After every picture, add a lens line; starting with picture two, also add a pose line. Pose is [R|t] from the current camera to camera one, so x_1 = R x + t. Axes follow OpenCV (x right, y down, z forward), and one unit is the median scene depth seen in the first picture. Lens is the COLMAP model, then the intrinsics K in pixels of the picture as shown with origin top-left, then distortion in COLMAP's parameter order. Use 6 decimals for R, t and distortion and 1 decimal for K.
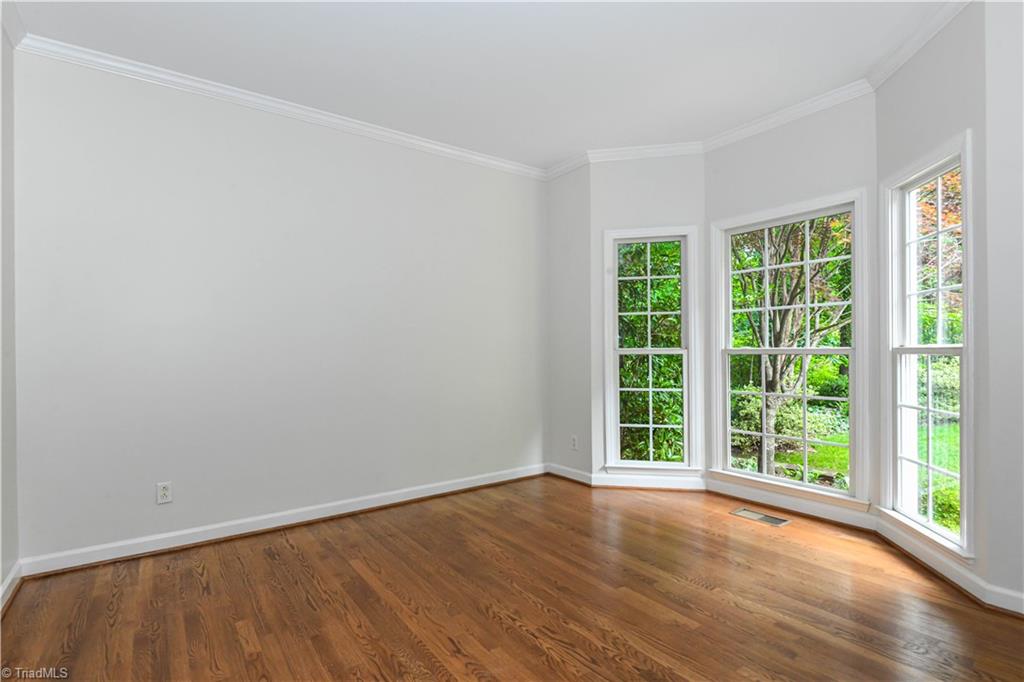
lens RADIAL K [[495.7, 0, 504.3], [0, 495.7, 344.8], [0, 0, 1]] dist [0.009218, -0.007839]
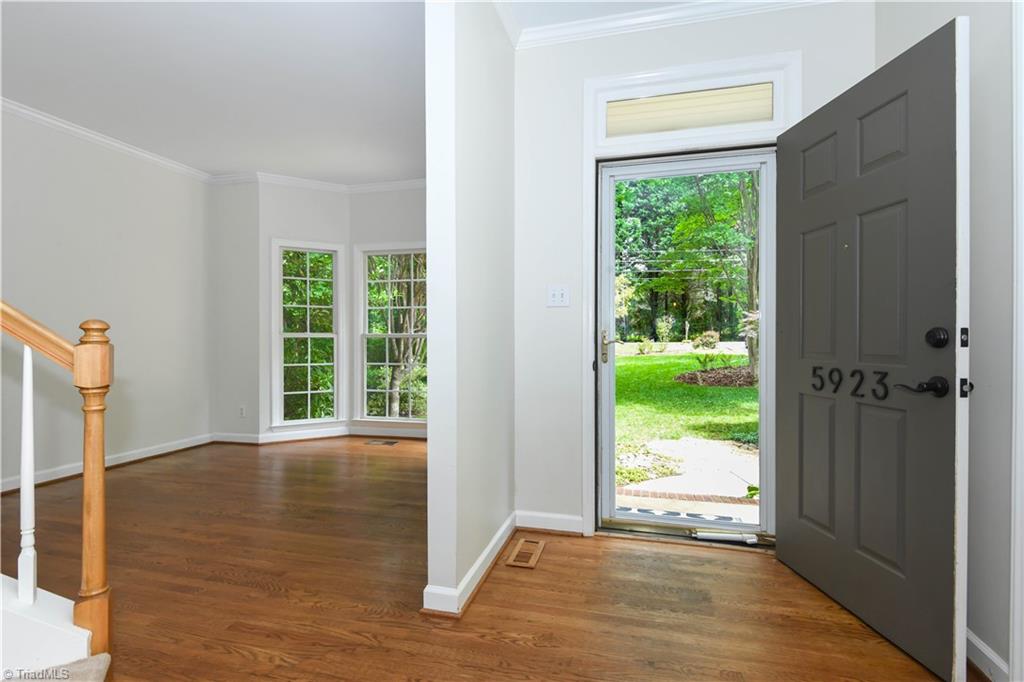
lens RADIAL K [[495.7, 0, 508.3], [0, 495.7, 337.9], [0, 0, 1]] dist [0.009218, -0.007839]
pose [[0.770568, 0.005753, 0.637331, -0.135399], [-0.009625, 0.999950, 0.002612, 0.010730], [-0.637285, -0.008147, 0.770586, -0.346526]]
